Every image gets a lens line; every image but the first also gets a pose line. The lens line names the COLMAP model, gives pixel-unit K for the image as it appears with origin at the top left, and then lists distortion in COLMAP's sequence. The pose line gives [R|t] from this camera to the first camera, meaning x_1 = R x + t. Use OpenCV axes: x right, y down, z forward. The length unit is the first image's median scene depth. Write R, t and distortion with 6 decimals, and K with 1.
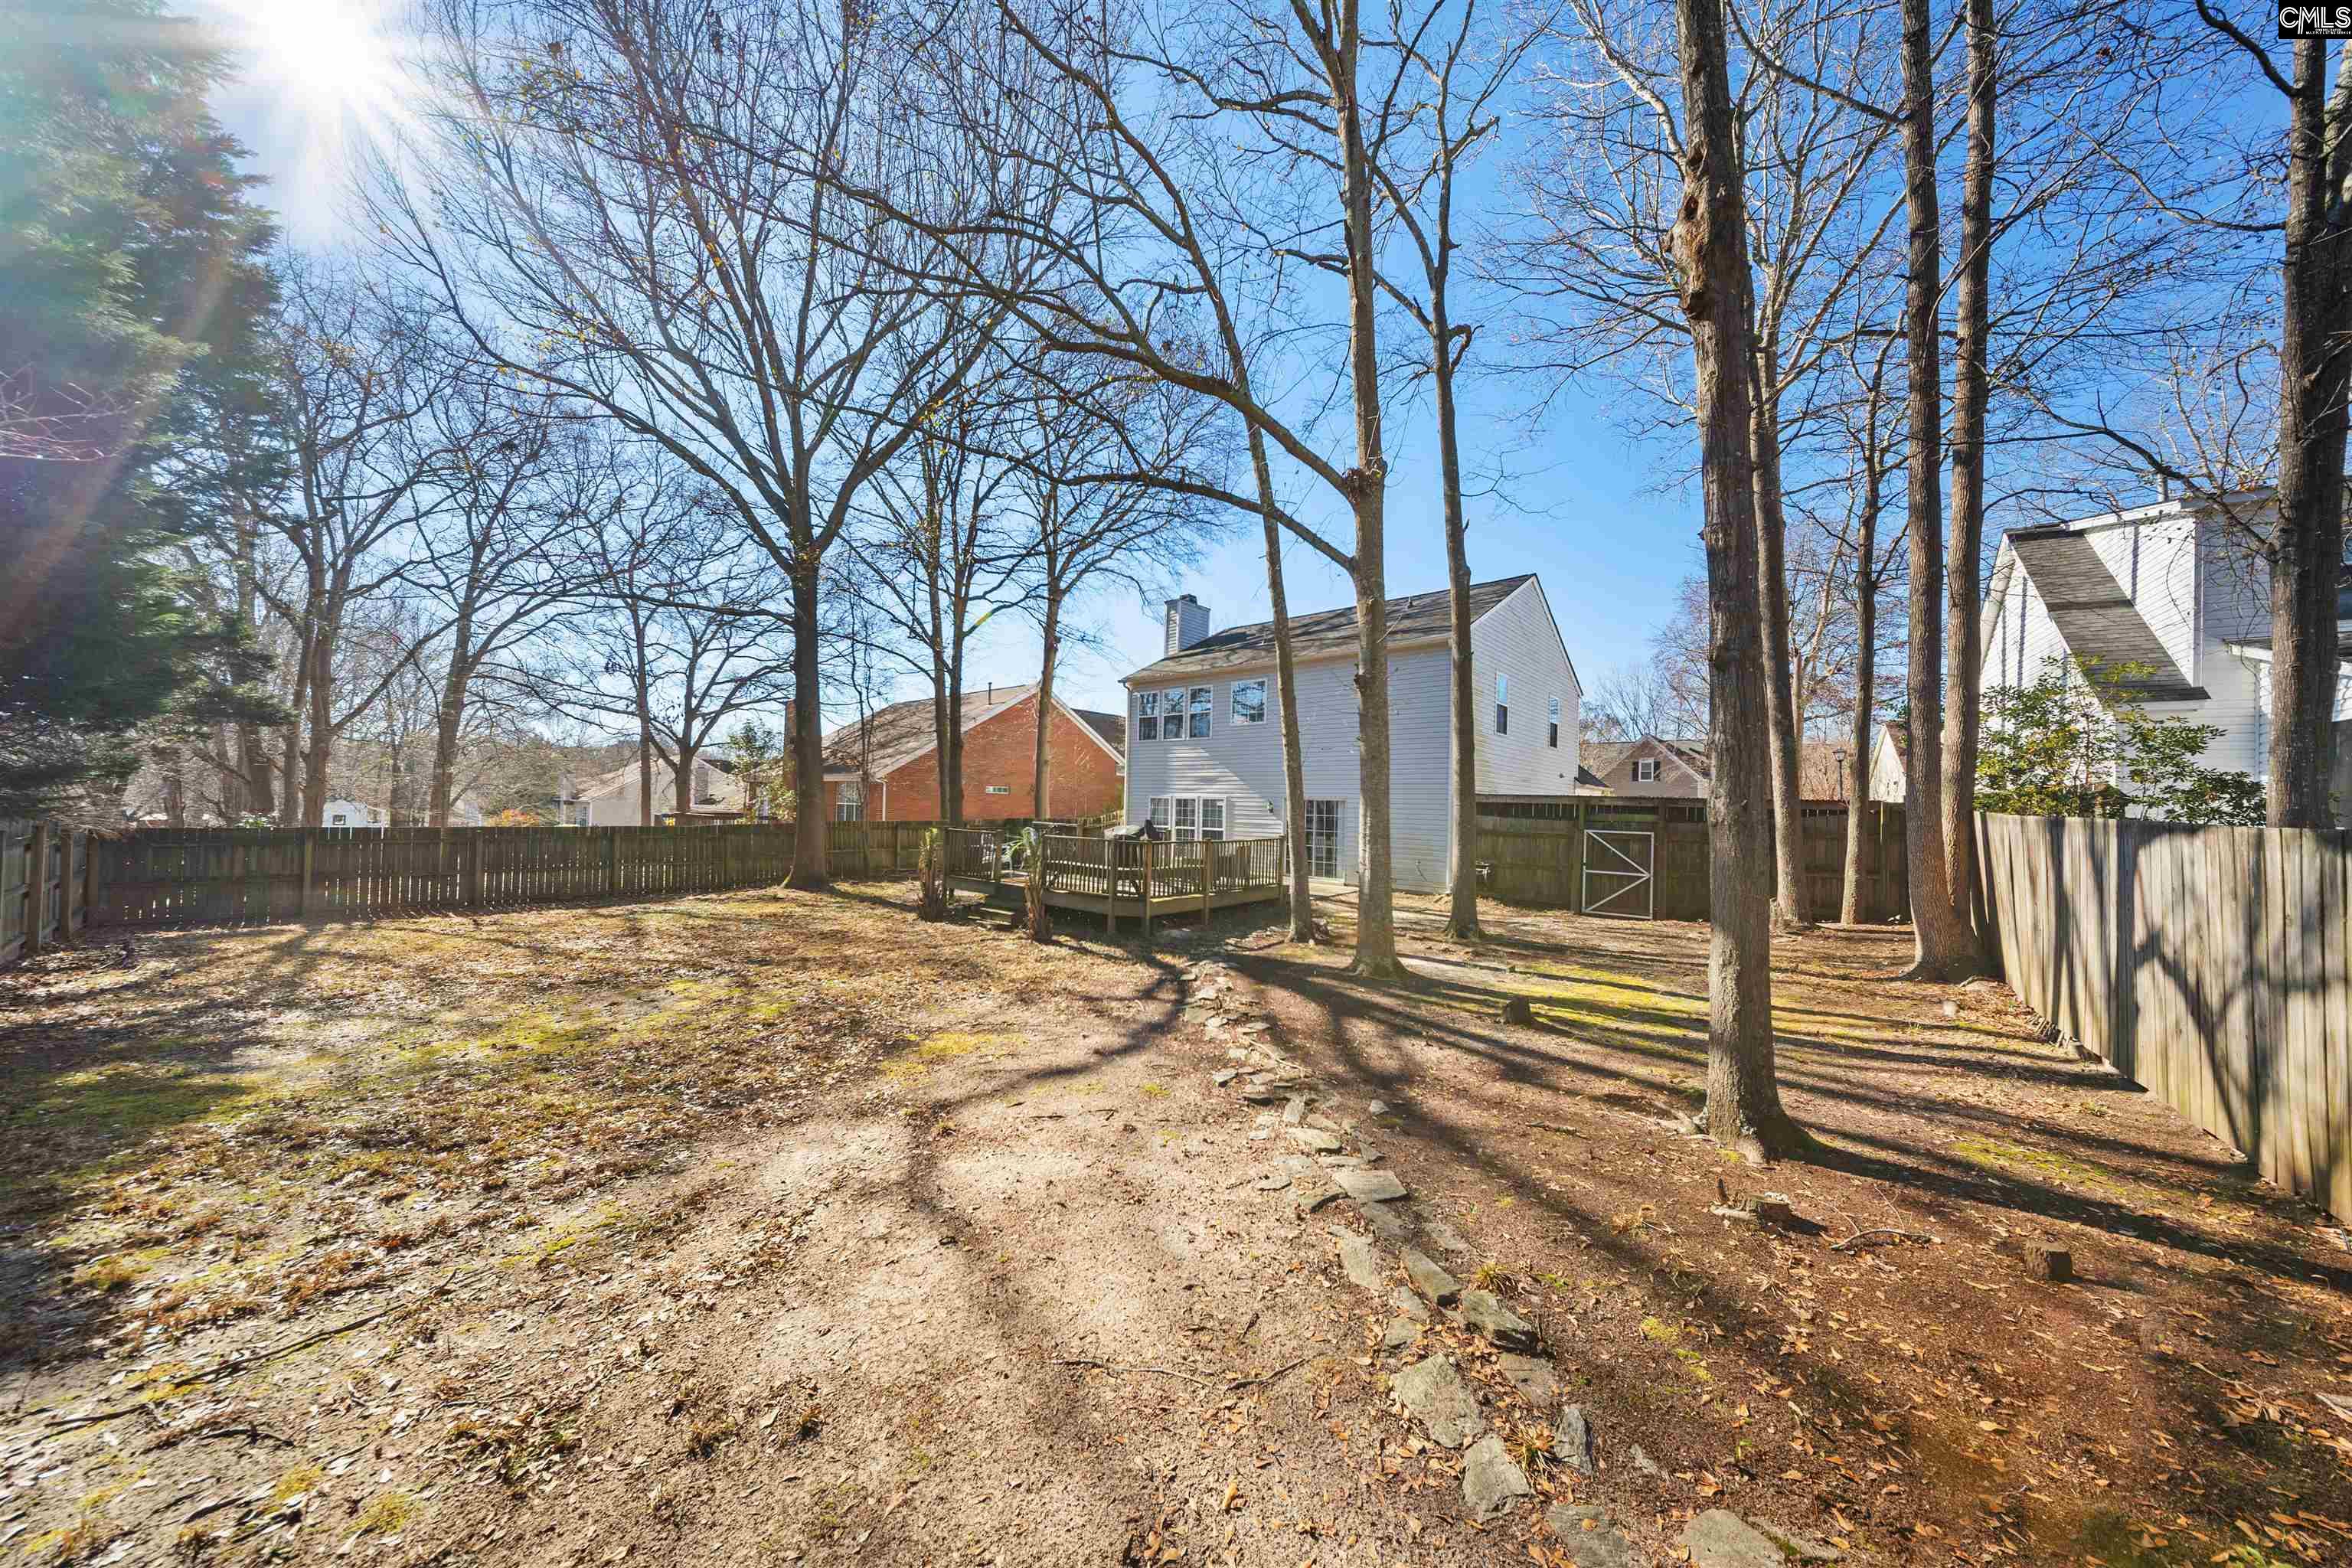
lens RADIAL K [[698.6, 0, 1171.6], [0, 698.6, 779.5], [0, 0, 1]] dist [-0.000080, -0.000052]
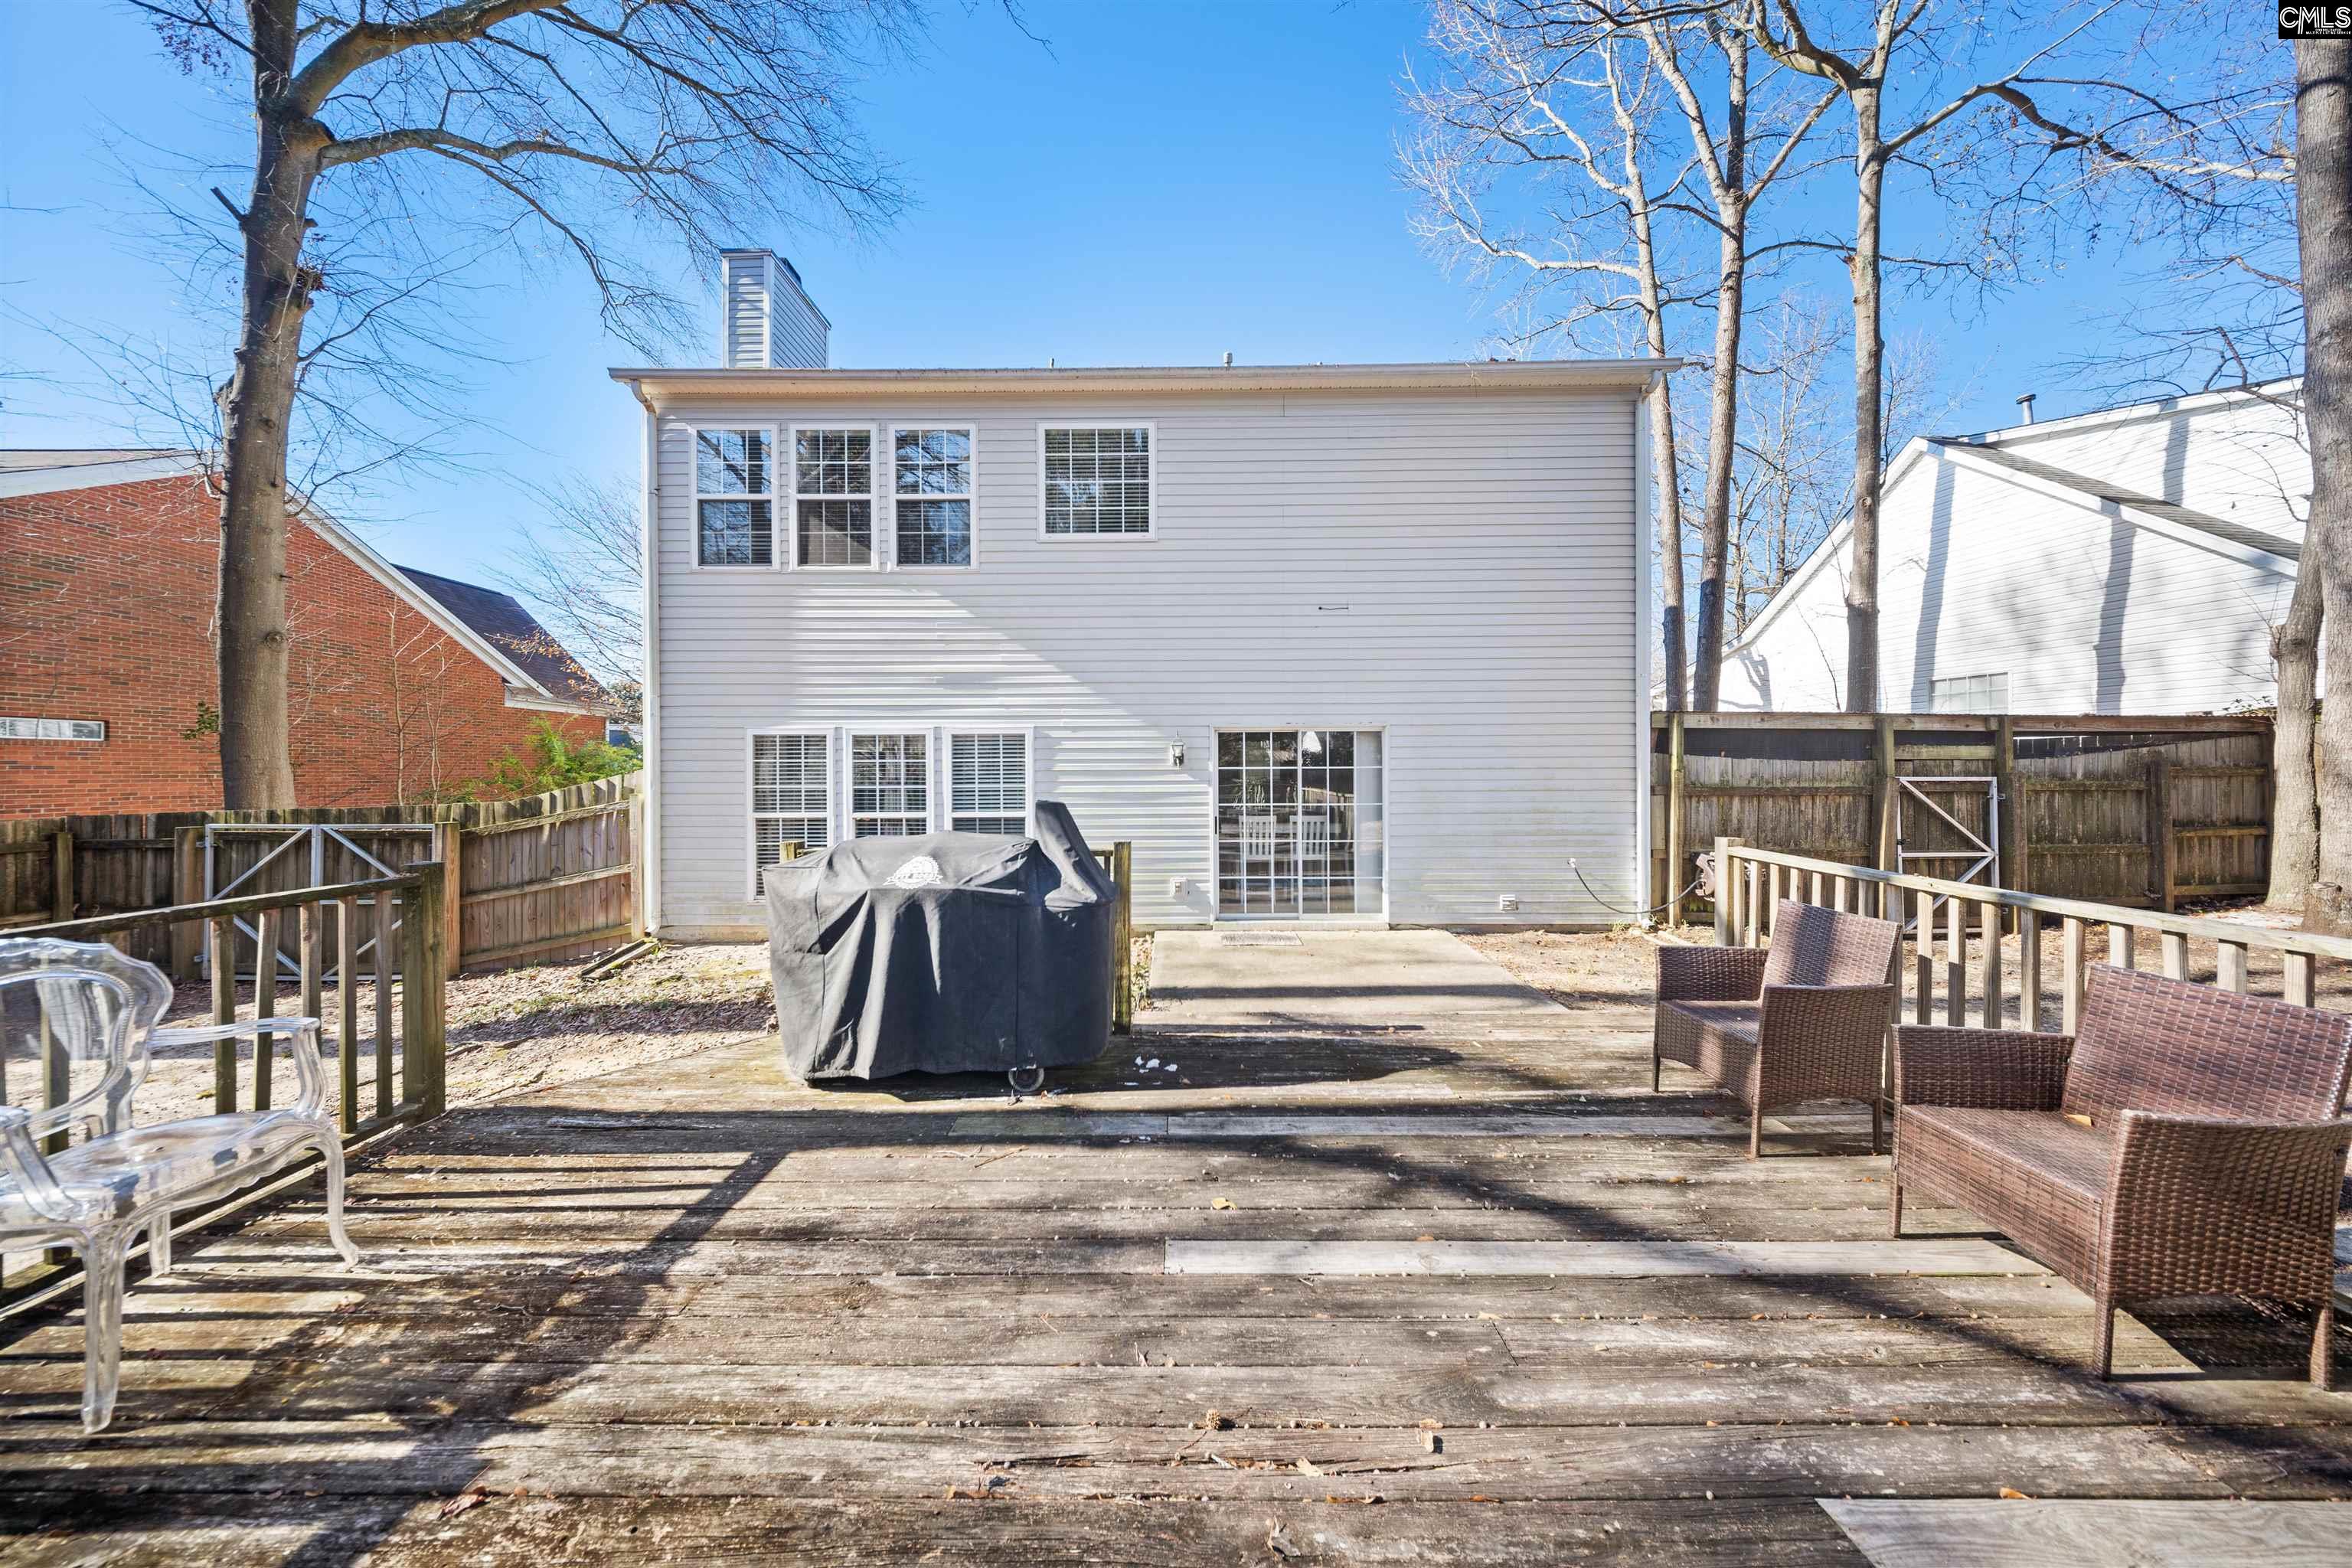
lens RADIAL K [[698.6, 0, 1171.6], [0, 698.6, 779.5], [0, 0, 1]] dist [-0.000080, -0.000052]
pose [[0.751656, -0.034523, 0.658651, -0.108106], [-0.003209, 0.998426, 0.055994, 0.029727], [-0.659547, -0.044202, 0.750362, 0.623780]]
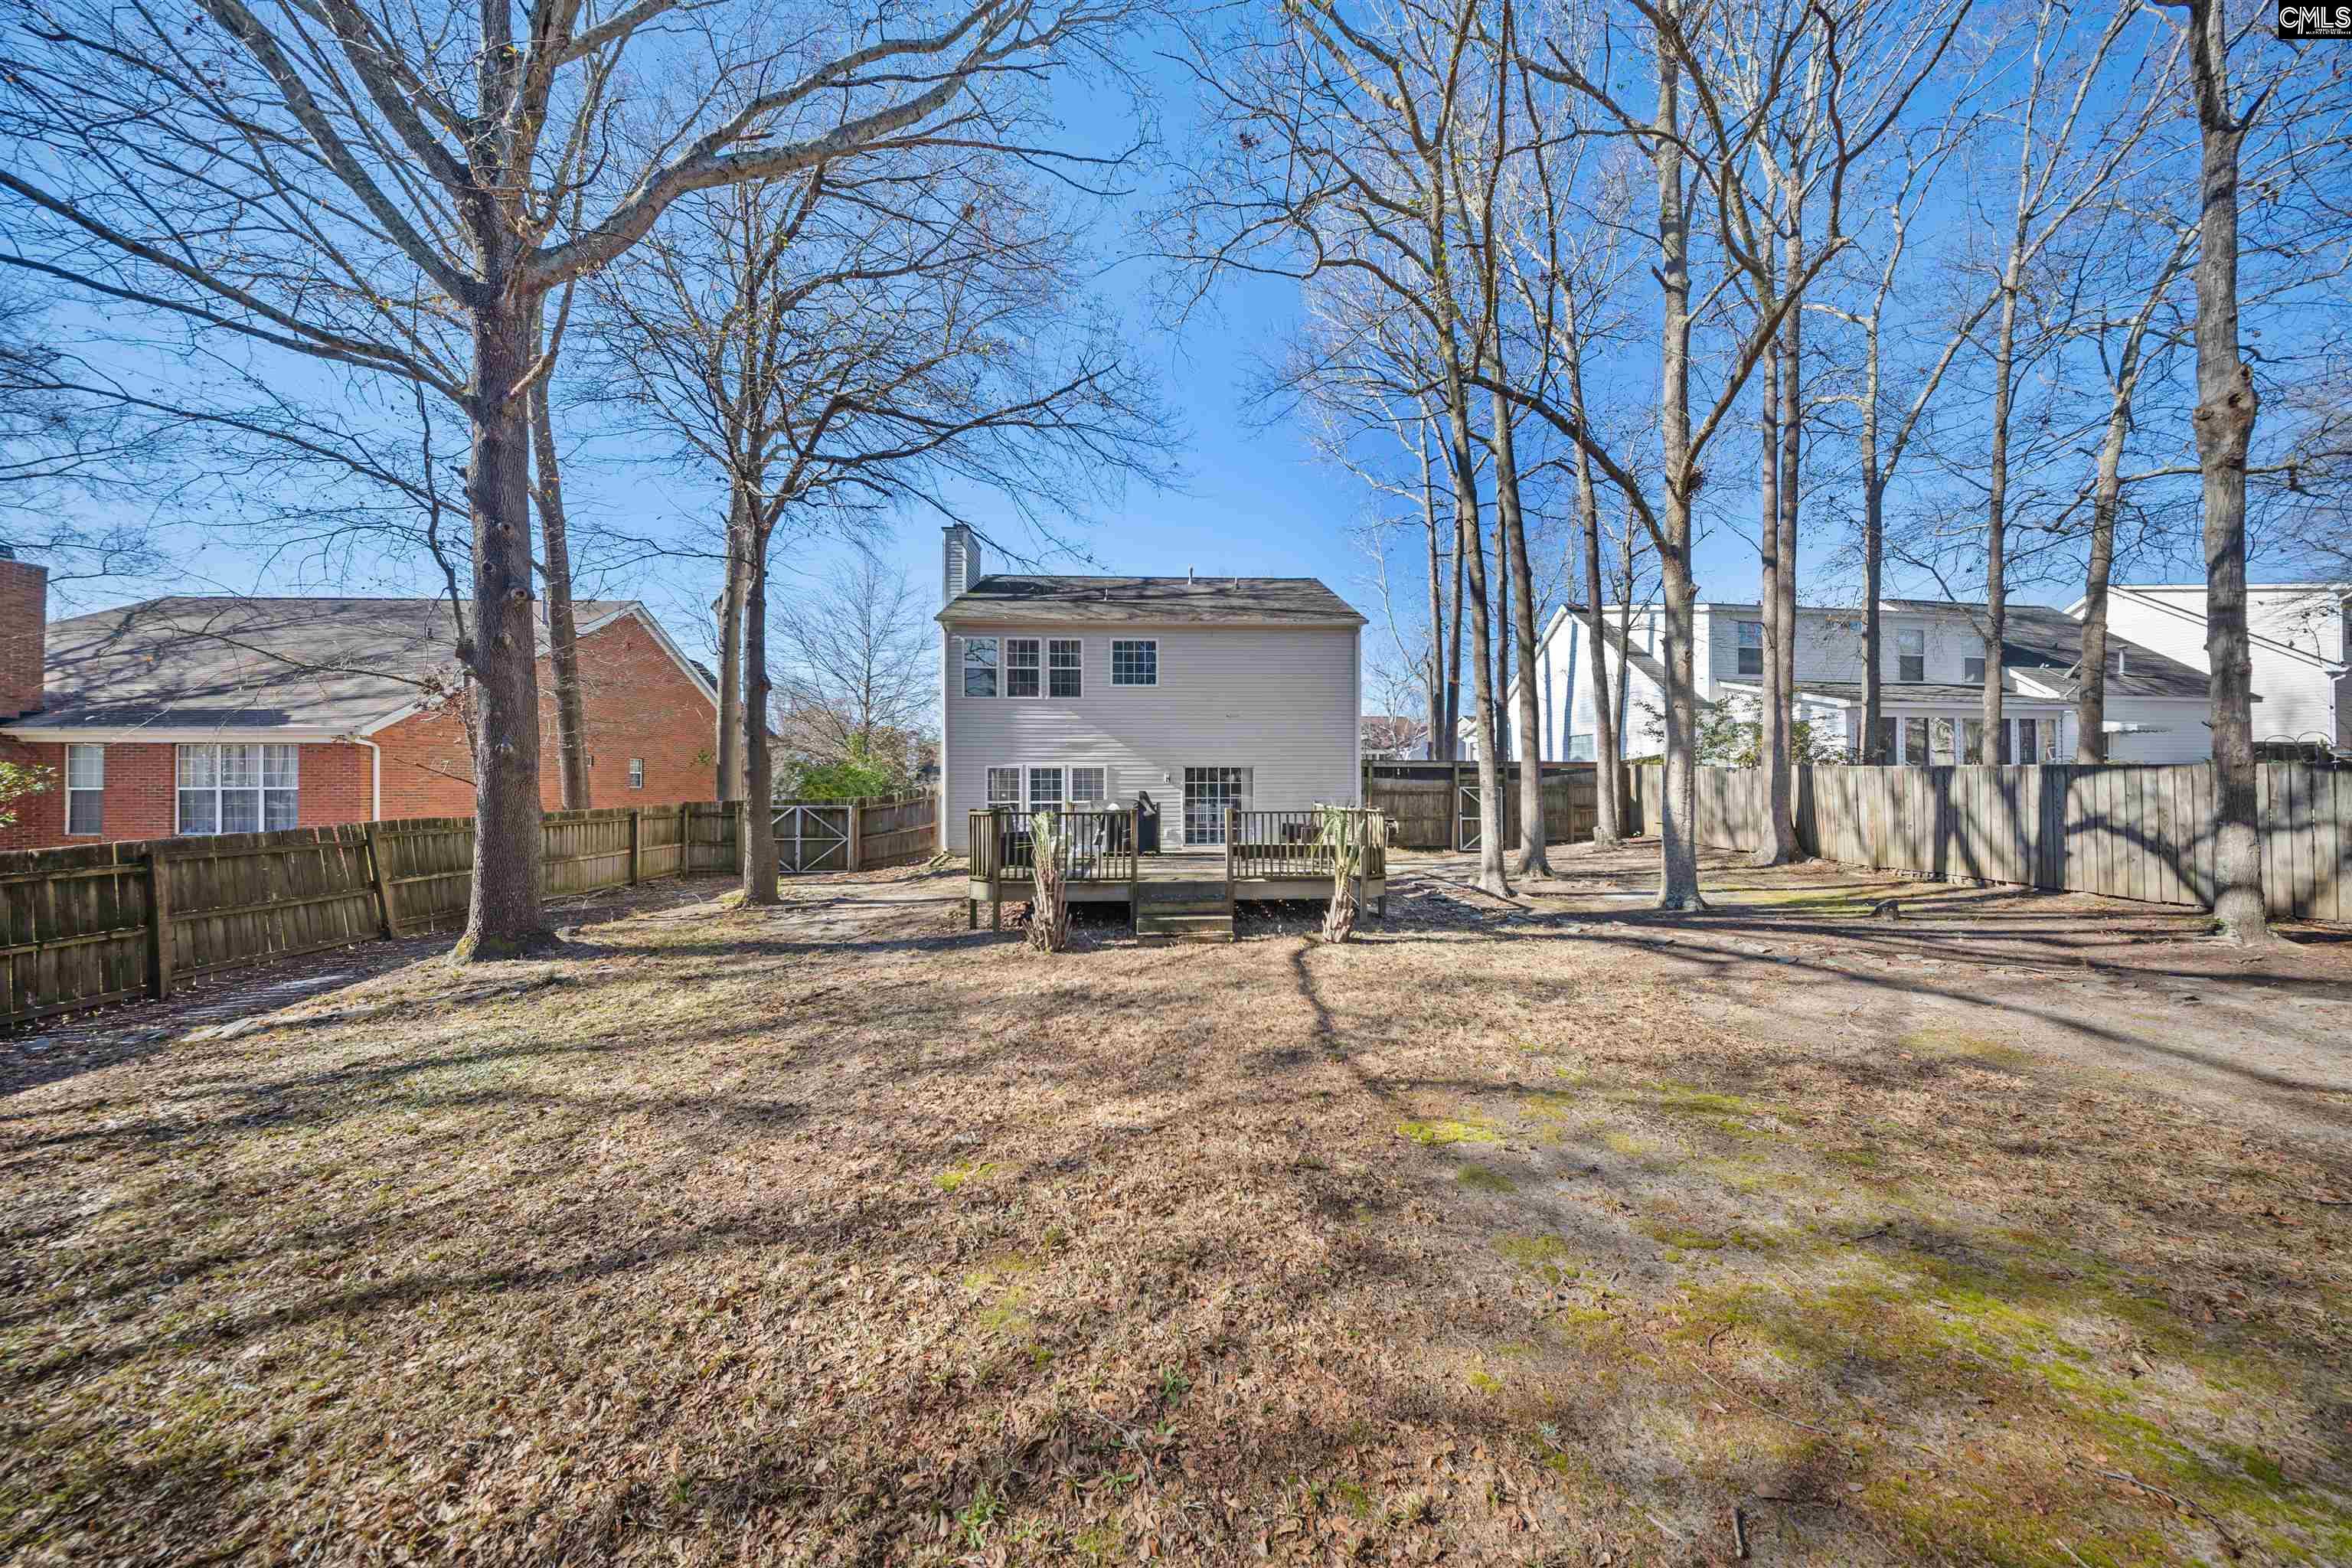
lens RADIAL K [[698.6, 0, 1171.6], [0, 698.6, 779.5], [0, 0, 1]] dist [-0.000080, -0.000052]
pose [[0.714417, -0.012669, 0.699606, -0.464626], [-0.007395, 0.999644, 0.025655, 0.018253], [-0.699681, -0.023502, 0.714068, 0.277071]]
